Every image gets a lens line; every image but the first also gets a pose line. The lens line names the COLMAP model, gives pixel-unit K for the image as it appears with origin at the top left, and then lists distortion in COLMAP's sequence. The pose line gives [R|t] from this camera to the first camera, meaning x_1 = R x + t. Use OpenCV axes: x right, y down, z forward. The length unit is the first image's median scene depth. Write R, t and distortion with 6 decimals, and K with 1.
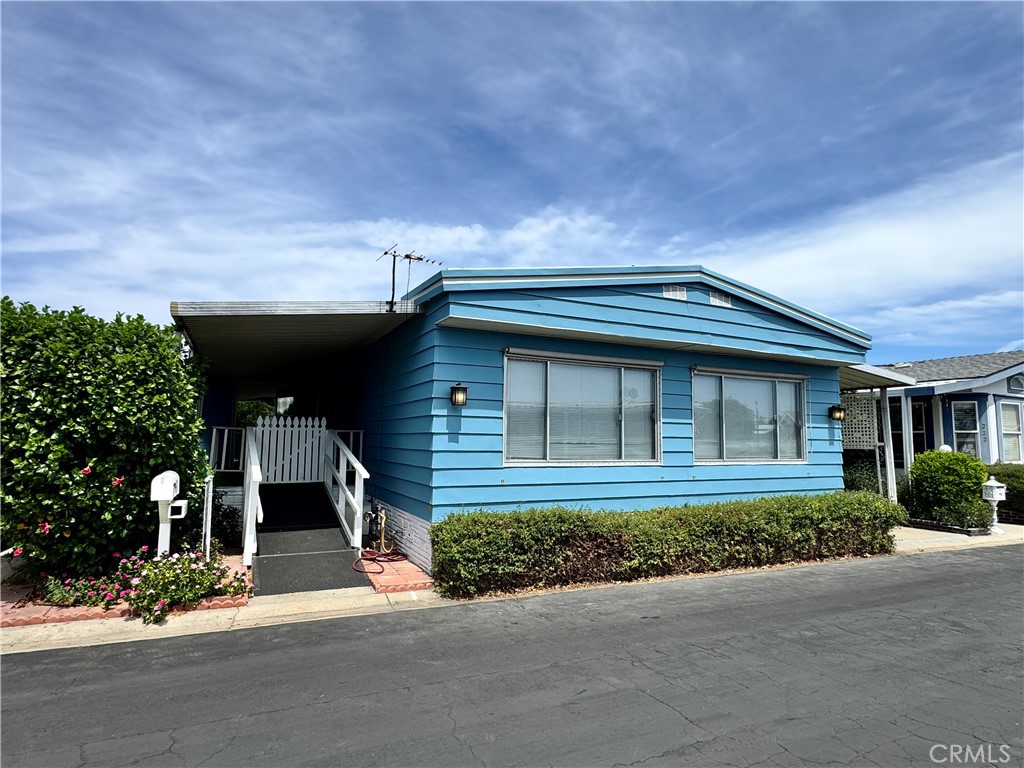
lens RADIAL K [[569.7, 0, 512.0], [0, 569.7, 384.0], [0, 0, 1]] dist [-0.001032, 0.002253]
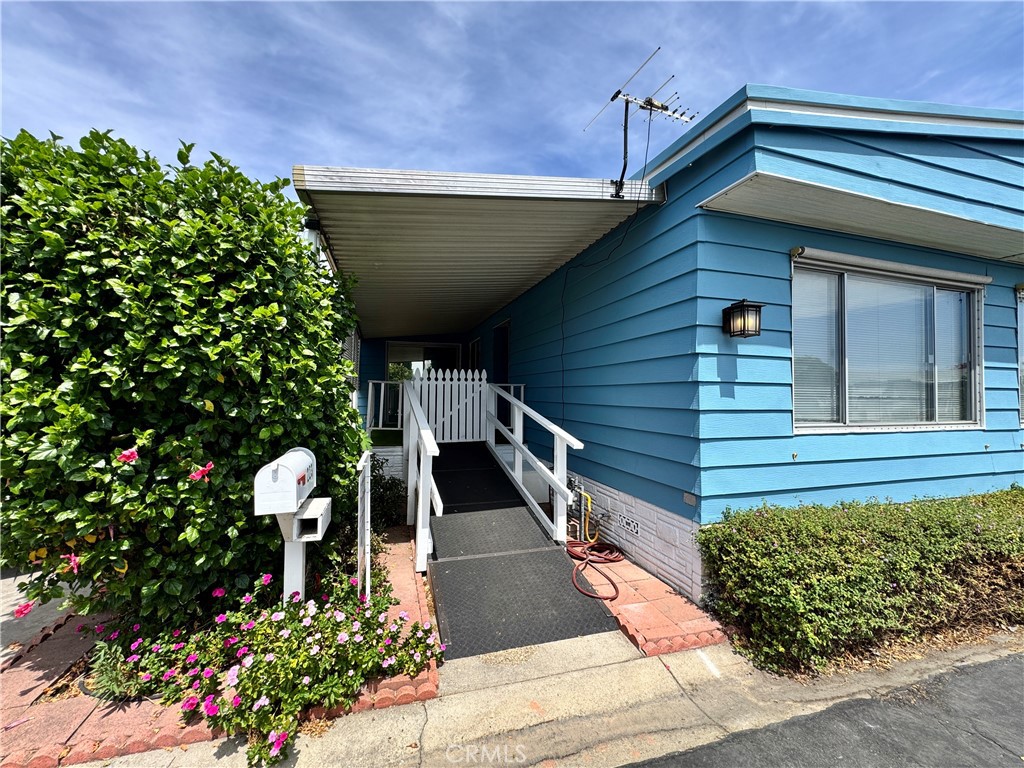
lens RADIAL K [[409.4, 0, 512.0], [0, 409.4, 384.0], [0, 0, 1]] dist [-0.001278, -0.000061]
pose [[0.988962, -0.007404, -0.147987, -0.299580], [0.017726, 0.997490, 0.068553, 0.058894], [0.147108, -0.070419, 0.986610, 0.575467]]
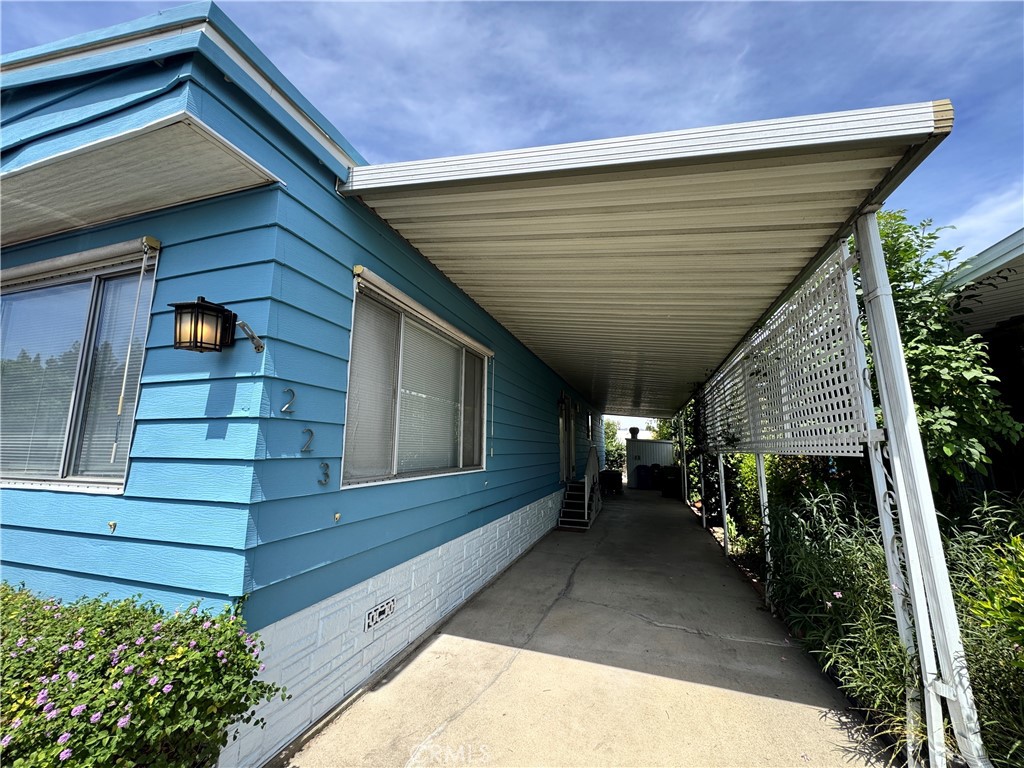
lens RADIAL K [[409.4, 0, 512.0], [0, 409.4, 384.0], [0, 0, 1]] dist [-0.001278, -0.000061]
pose [[0.721208, -0.118518, -0.682505, 1.299534], [0.073578, 0.992788, -0.094648, 0.175766], [0.688800, 0.018043, 0.724727, 1.506672]]
